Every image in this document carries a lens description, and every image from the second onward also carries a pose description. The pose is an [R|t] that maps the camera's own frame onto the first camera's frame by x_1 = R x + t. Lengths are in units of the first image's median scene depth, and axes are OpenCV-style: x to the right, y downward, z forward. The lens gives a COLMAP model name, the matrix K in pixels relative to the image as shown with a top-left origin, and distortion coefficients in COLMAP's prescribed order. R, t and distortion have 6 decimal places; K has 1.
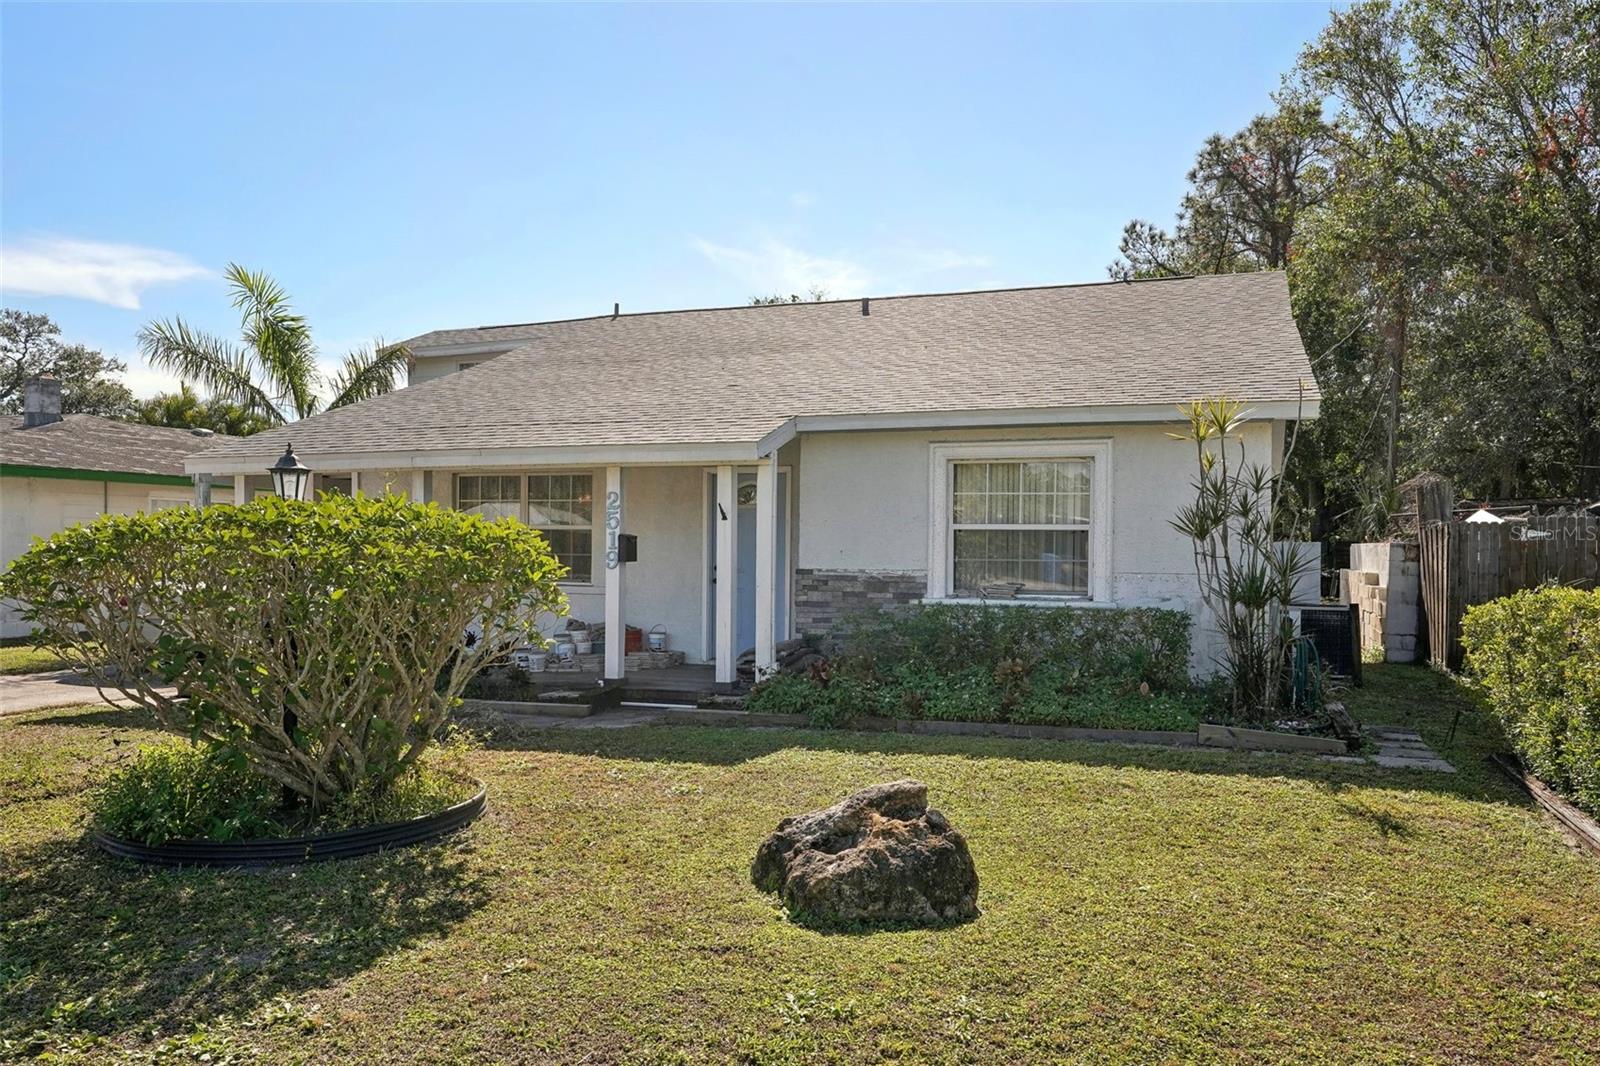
lens RADIAL K [[1176.7, 0, 800.0], [0, 1176.7, 558.5], [0, 0, 1]] dist [0.003552, 0.005024]
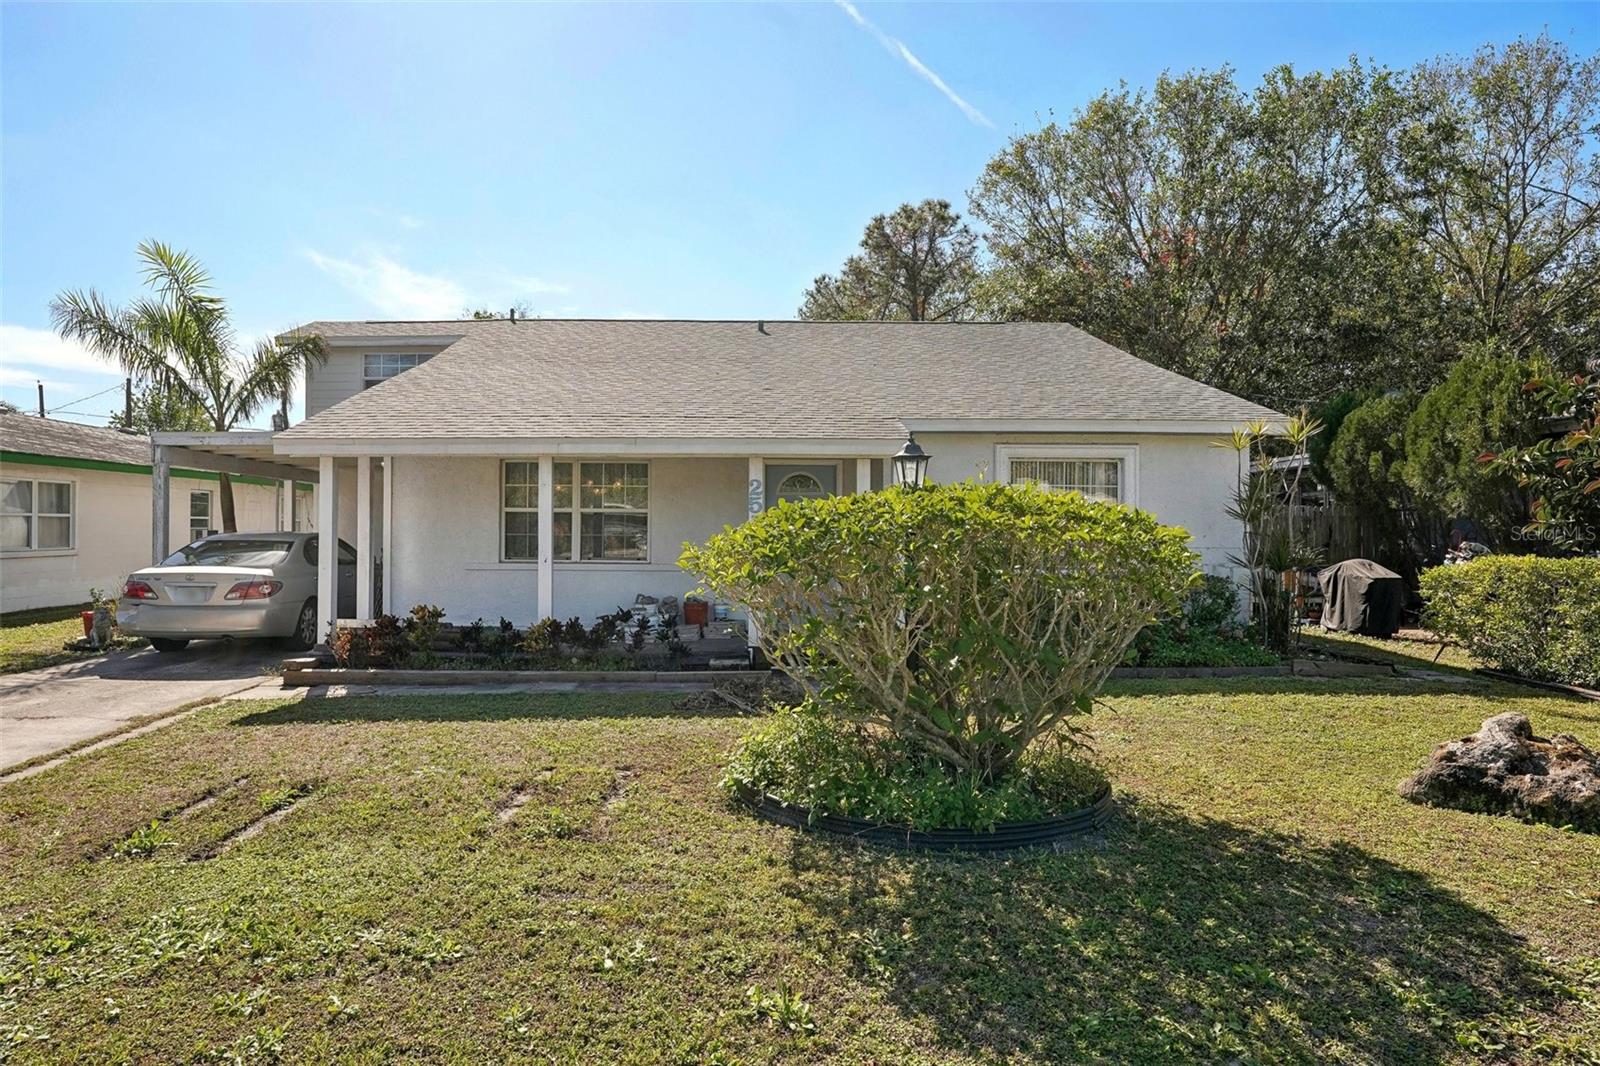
lens RADIAL K [[948.6, 0, 800.0], [0, 948.6, 533.0], [0, 0, 1]] dist [-0.014480, 0.002319]
pose [[0.934680, -0.006574, 0.355430, -0.316360], [0.007071, 0.999975, -0.000098, -0.003867], [-0.355421, 0.002605, 0.934703, 0.099842]]
